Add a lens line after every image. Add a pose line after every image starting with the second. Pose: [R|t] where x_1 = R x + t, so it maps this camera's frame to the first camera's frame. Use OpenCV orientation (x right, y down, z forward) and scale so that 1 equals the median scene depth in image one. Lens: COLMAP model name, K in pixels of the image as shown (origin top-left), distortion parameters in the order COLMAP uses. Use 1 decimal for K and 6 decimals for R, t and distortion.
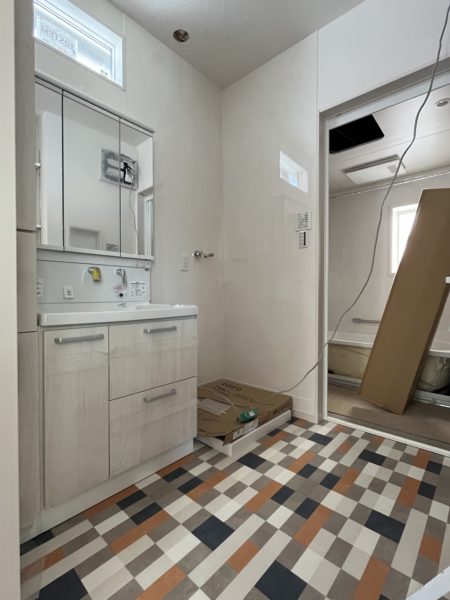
lens RADIAL K [[287.9, 0, 225.0], [0, 287.9, 300.0], [0, 0, 1]] dist [0.002540, 0.000191]
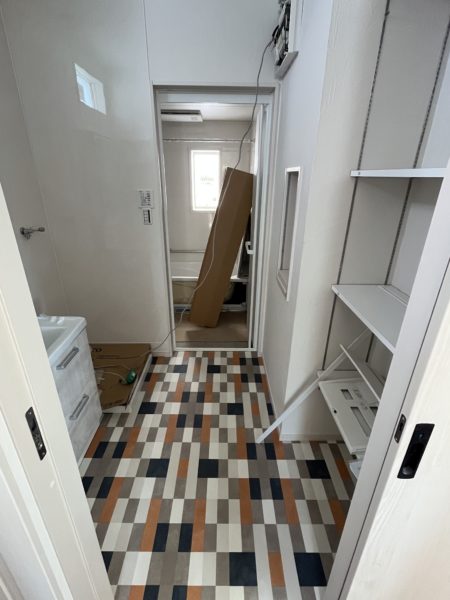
lens RADIAL K [[287.9, 0, 225.0], [0, 287.9, 300.0], [0, 0, 1]] dist [0.002540, 0.000191]
pose [[0.740519, -0.258563, 0.620304, -0.334254], [0.004157, 0.924767, 0.380511, -0.414013], [-0.672023, -0.279197, 0.685882, -0.038761]]
